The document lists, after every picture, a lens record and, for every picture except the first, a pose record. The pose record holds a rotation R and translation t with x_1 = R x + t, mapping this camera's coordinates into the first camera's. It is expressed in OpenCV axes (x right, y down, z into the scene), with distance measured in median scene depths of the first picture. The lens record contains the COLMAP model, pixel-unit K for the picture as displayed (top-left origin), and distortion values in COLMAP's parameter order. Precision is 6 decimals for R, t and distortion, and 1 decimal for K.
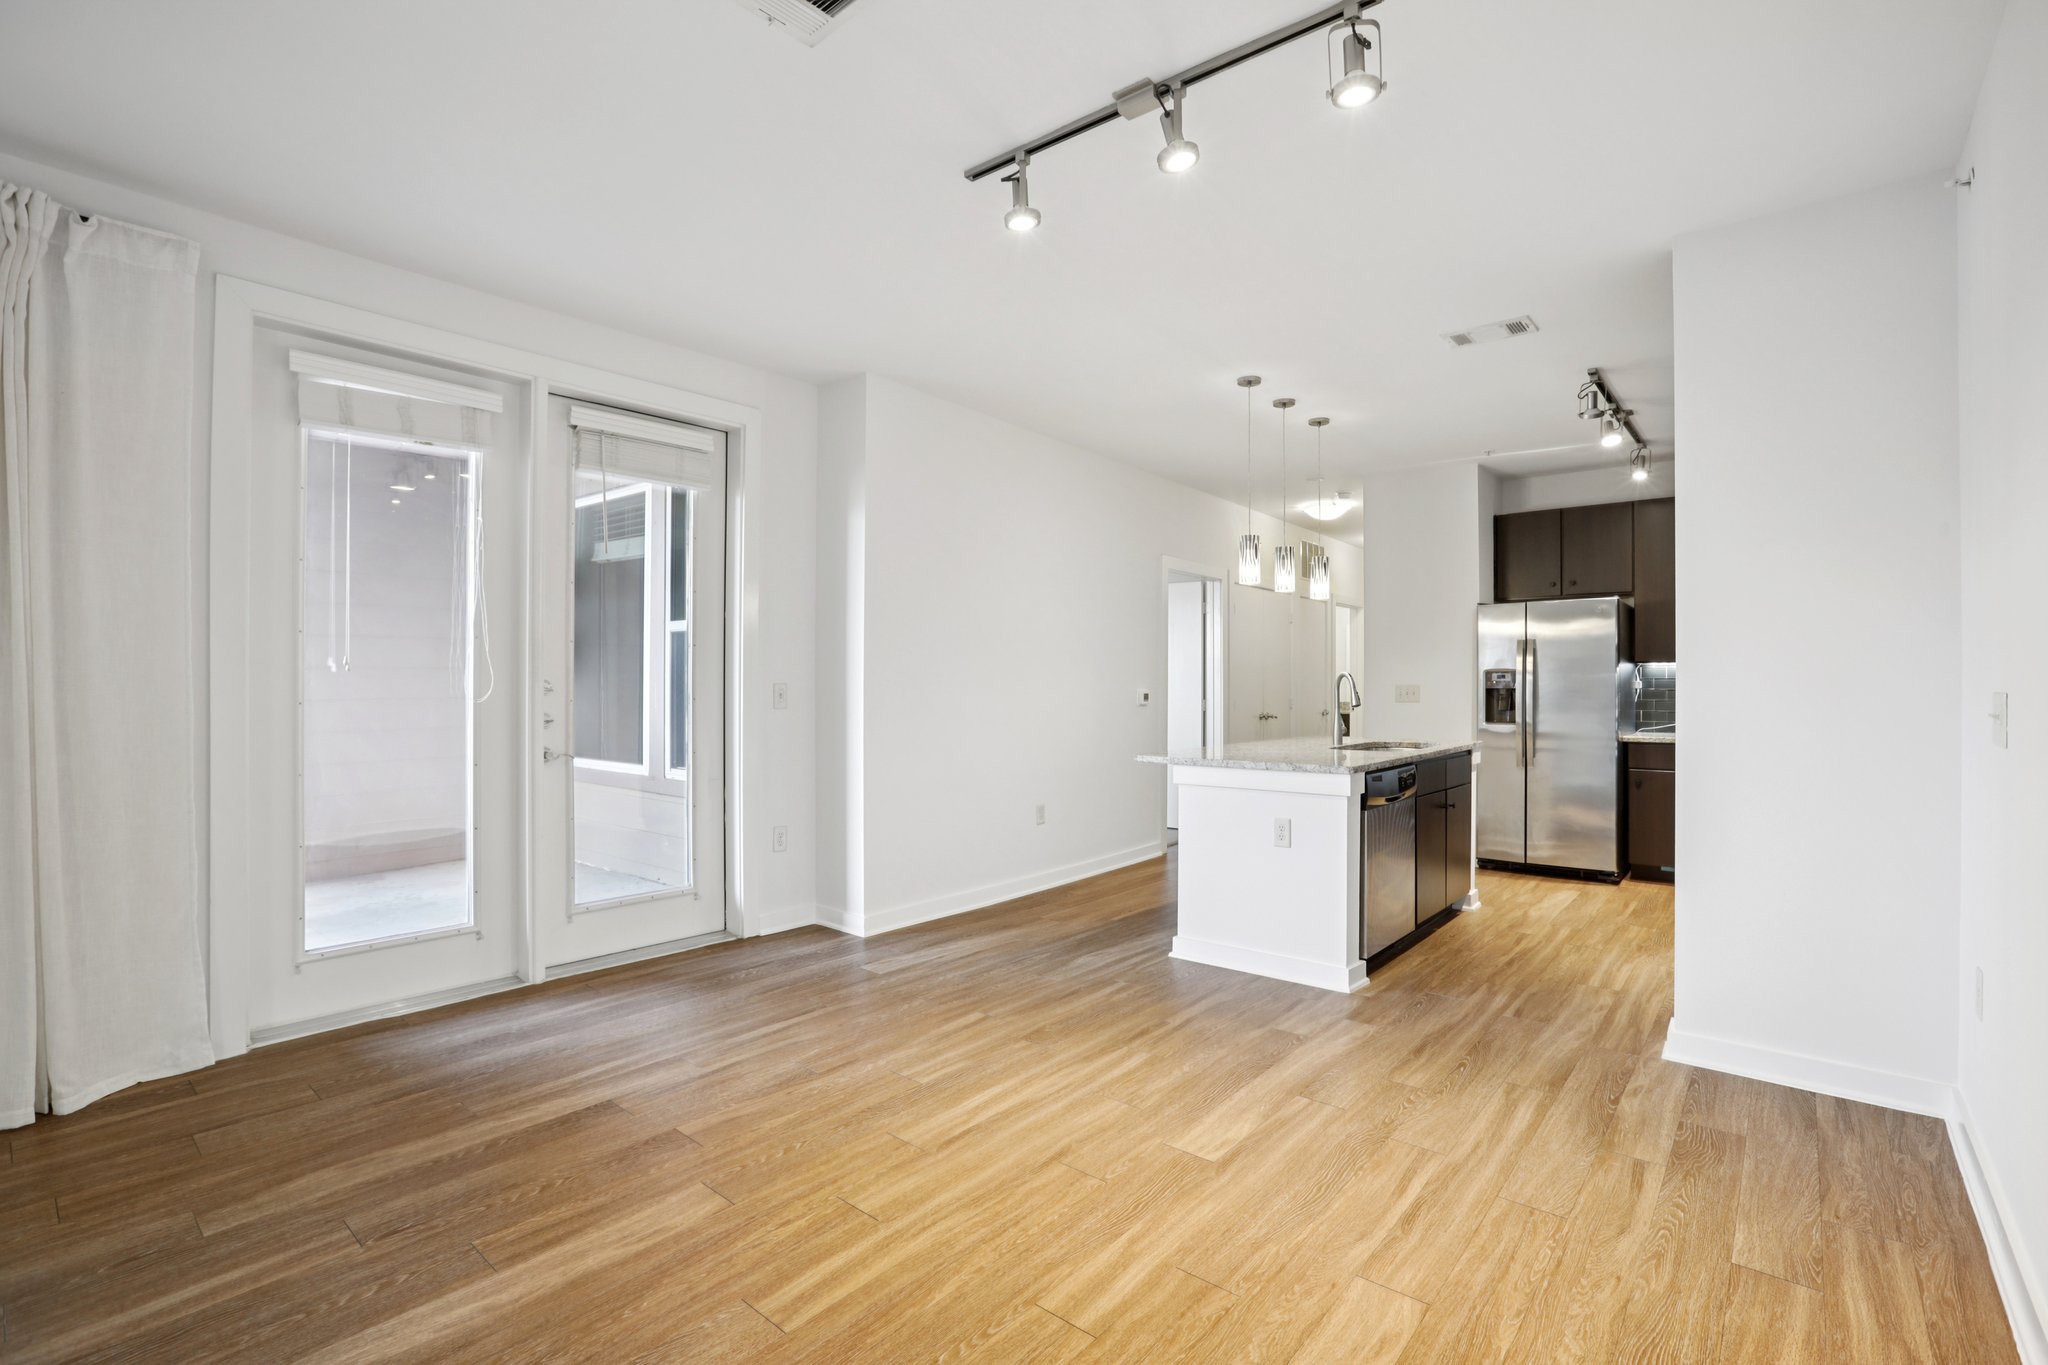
lens RADIAL K [[954.5, 0, 1030.7], [0, 954.5, 688.7], [0, 0, 1]] dist [-0.059701, 0.018204]
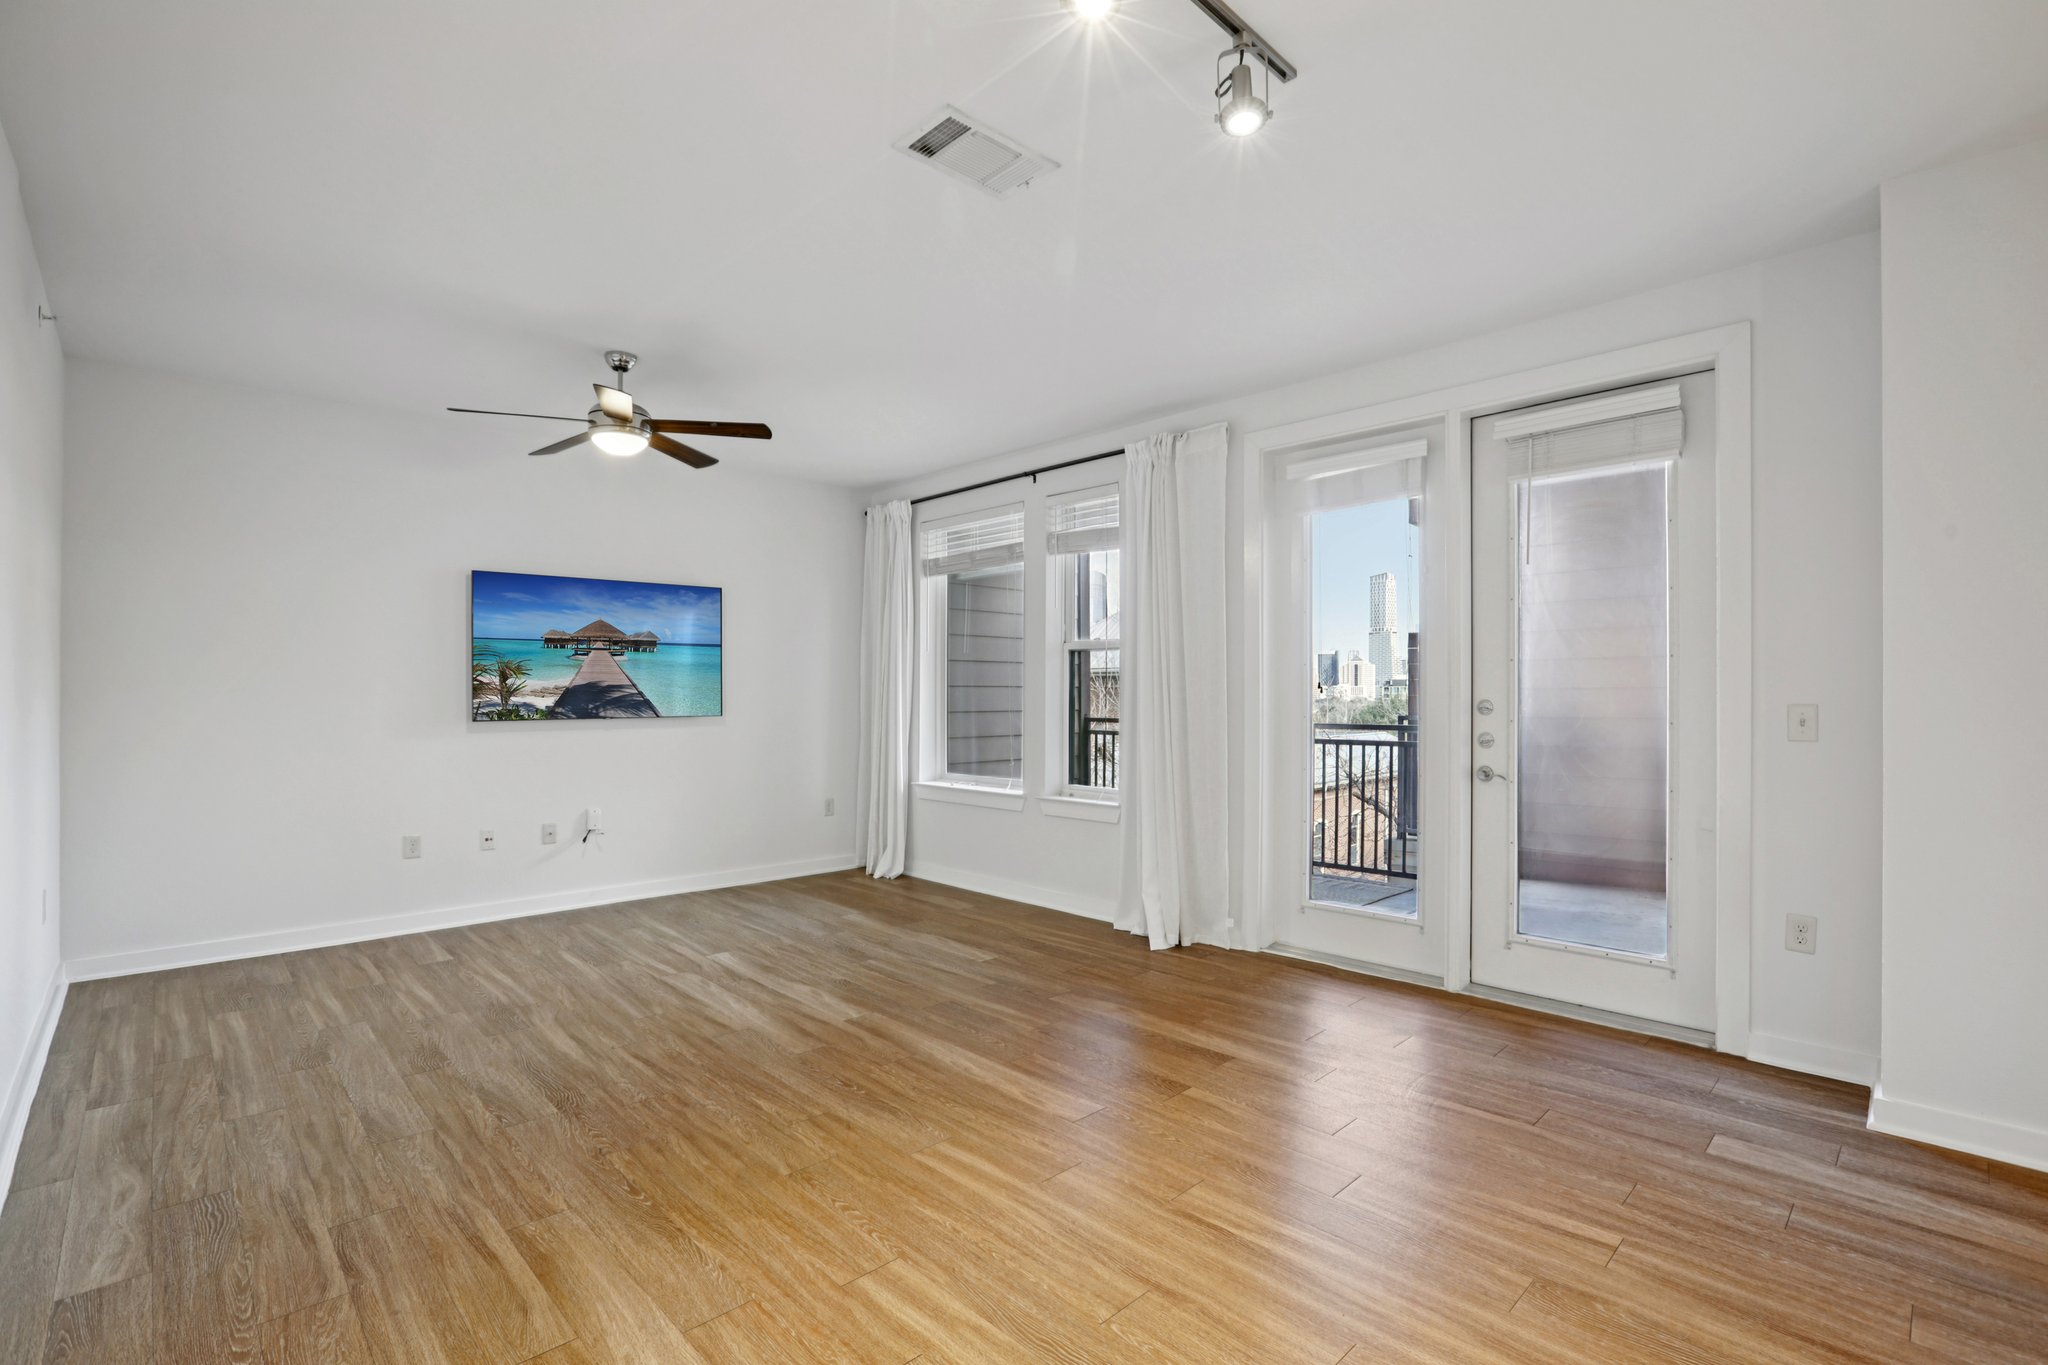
lens RADIAL K [[954.5, 0, 1030.7], [0, 954.5, 688.7], [0, 0, 1]] dist [-0.059701, 0.018204]
pose [[-0.123686, -0.011319, -0.992257, 0.693248], [-0.008832, 0.999908, -0.010305, -0.007529], [0.992282, 0.007490, -0.123775, 0.809522]]
